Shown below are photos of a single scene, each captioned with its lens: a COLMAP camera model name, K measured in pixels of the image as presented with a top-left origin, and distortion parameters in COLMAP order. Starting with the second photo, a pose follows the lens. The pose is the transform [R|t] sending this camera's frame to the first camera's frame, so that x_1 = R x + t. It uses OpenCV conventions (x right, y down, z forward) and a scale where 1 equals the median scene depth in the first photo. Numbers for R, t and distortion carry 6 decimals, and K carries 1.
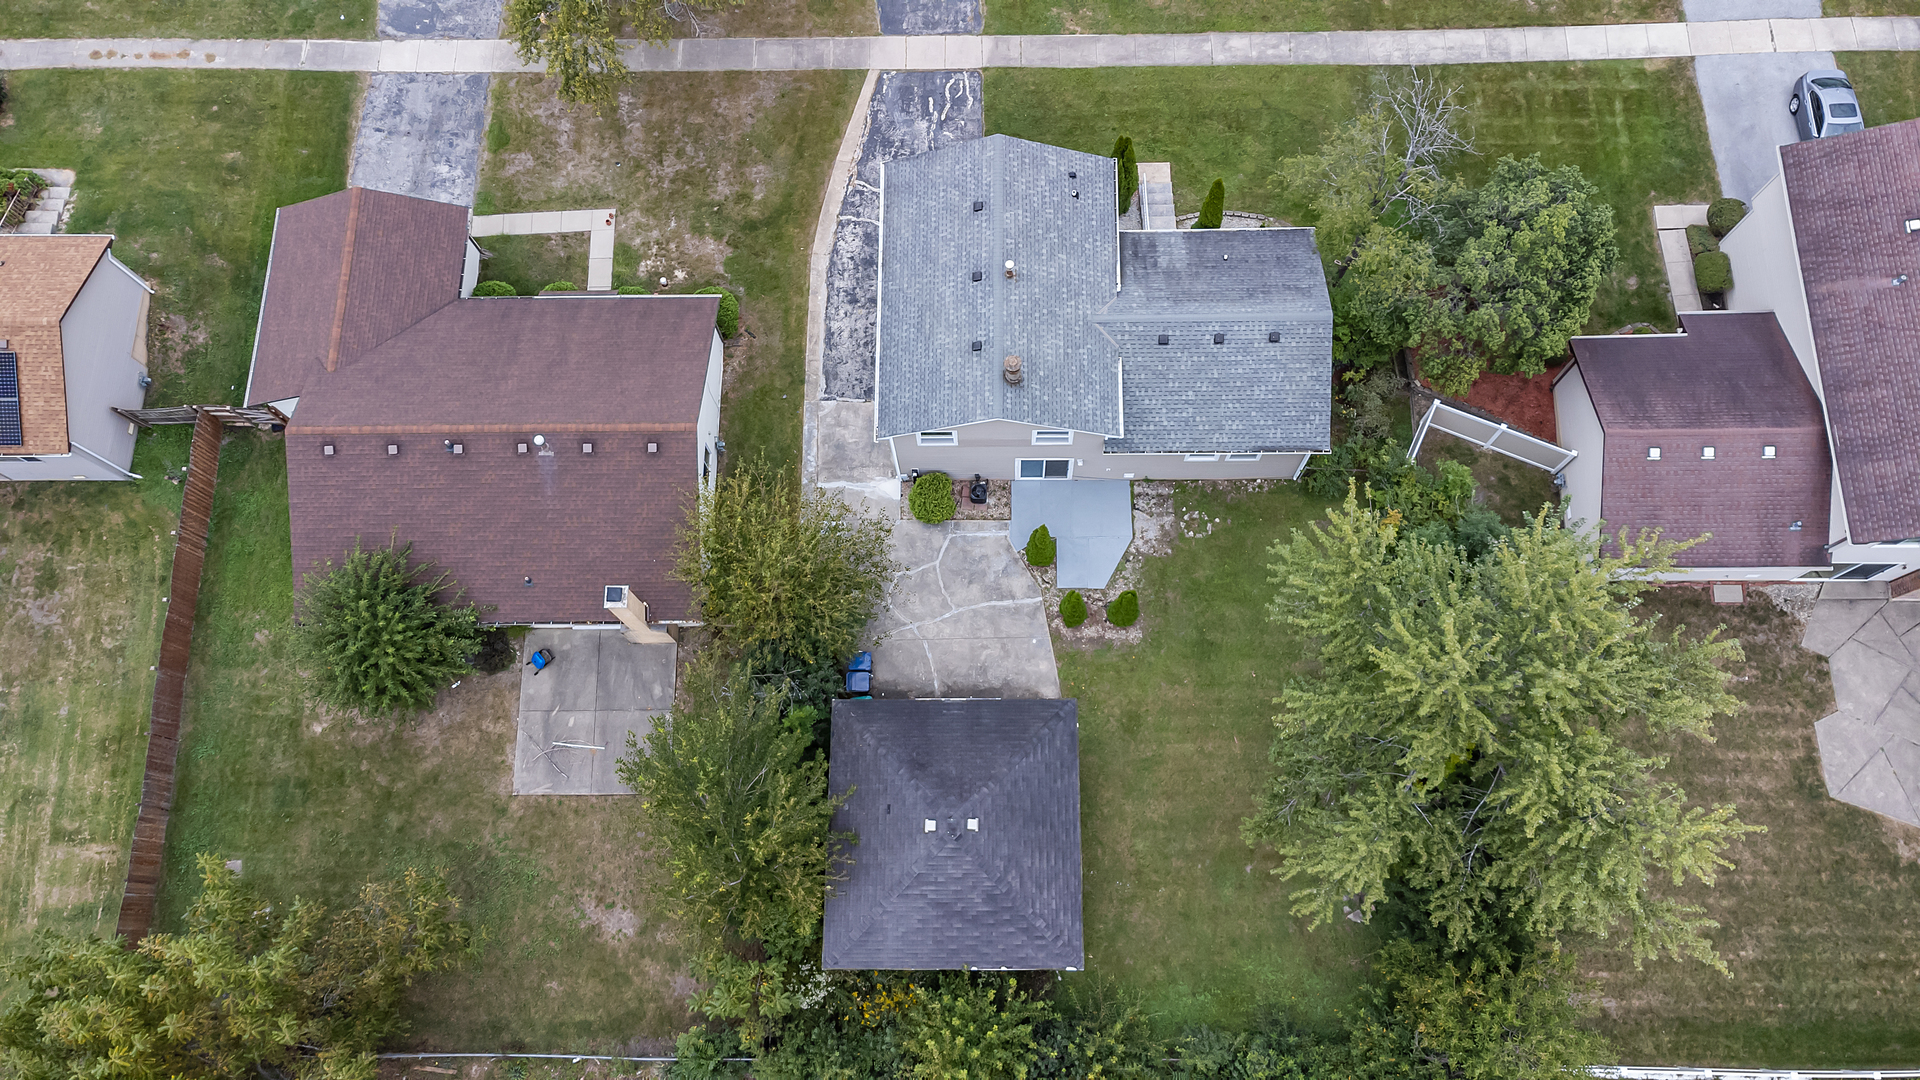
lens RADIAL K [[1433.9, 0, 955.8], [0, 1433.9, 539.9], [0, 0, 1]] dist [0.034836, 0.036713]
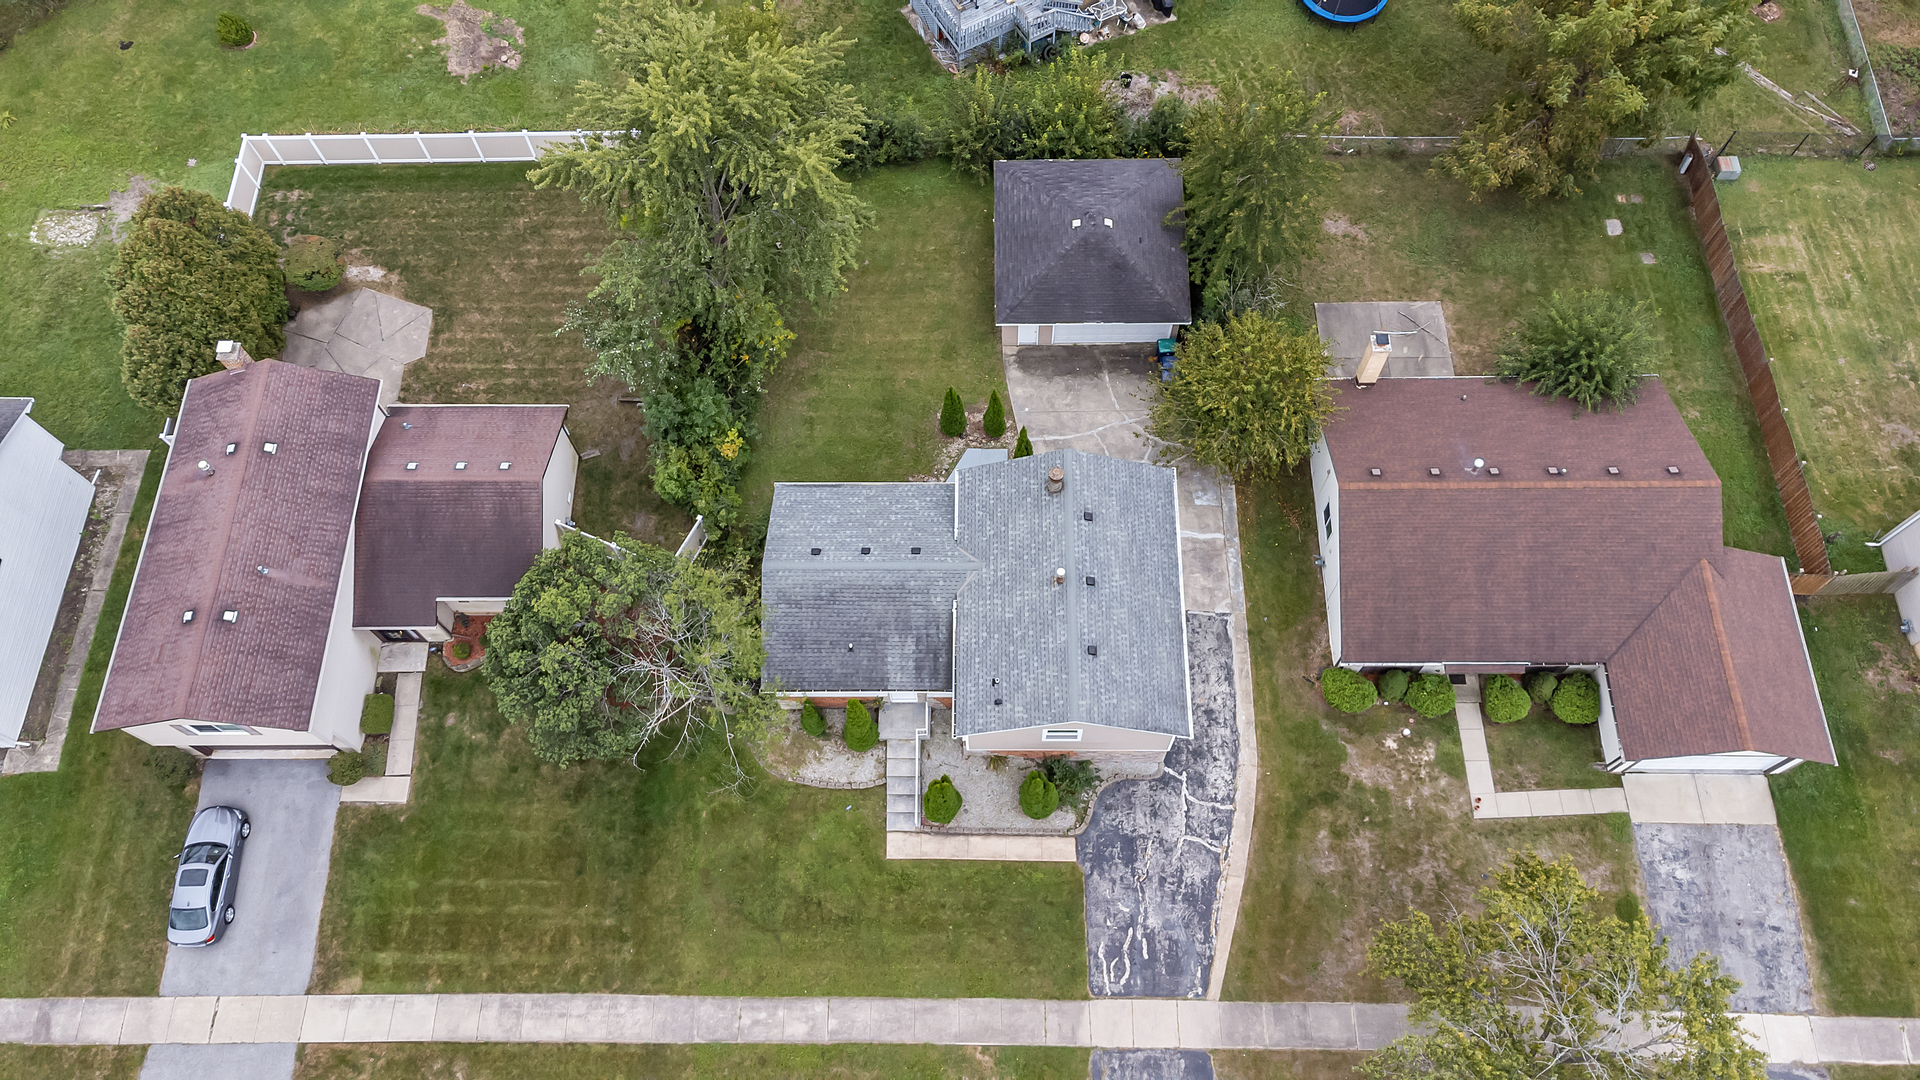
lens RADIAL K [[1433.9, 0, 957.4], [0, 1433.9, 539.8], [0, 0, 1]] dist [0.034836, 0.036713]
pose [[-0.998598, 0.021967, 0.048167, 0.051911], [0.016197, -0.739441, 0.673026, -0.738738], [0.050401, 0.672862, 0.738049, 0.166056]]
